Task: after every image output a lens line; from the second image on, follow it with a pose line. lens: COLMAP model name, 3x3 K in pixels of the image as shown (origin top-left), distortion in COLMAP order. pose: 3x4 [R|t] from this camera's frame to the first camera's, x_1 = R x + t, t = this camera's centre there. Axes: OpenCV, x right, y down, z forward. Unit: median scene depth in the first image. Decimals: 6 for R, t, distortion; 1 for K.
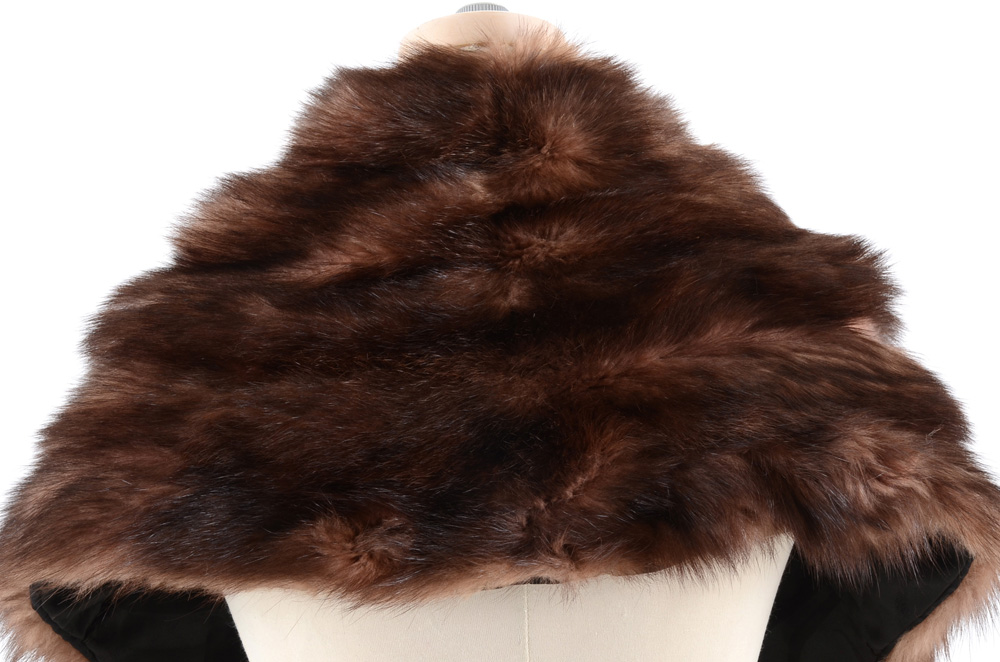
lens RADIAL K [[3006.6, 0, 501.6], [0, 3006.6, 334.4], [0, 0, 1]] dist [0.696787, 0.000000]
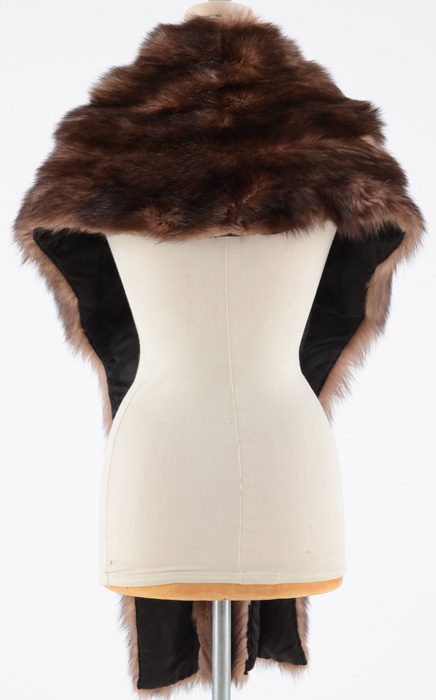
lens RADIAL K [[2249.9, 0, 212.6], [0, 2249.9, 352.3], [0, 0, 1]] dist [0.928546, 0.000000]
pose [[0.999070, 0.037640, -0.021055, 0.039843], [-0.035648, 0.995474, 0.088099, 0.012072], [0.024276, -0.087267, 0.995889, -0.904383]]
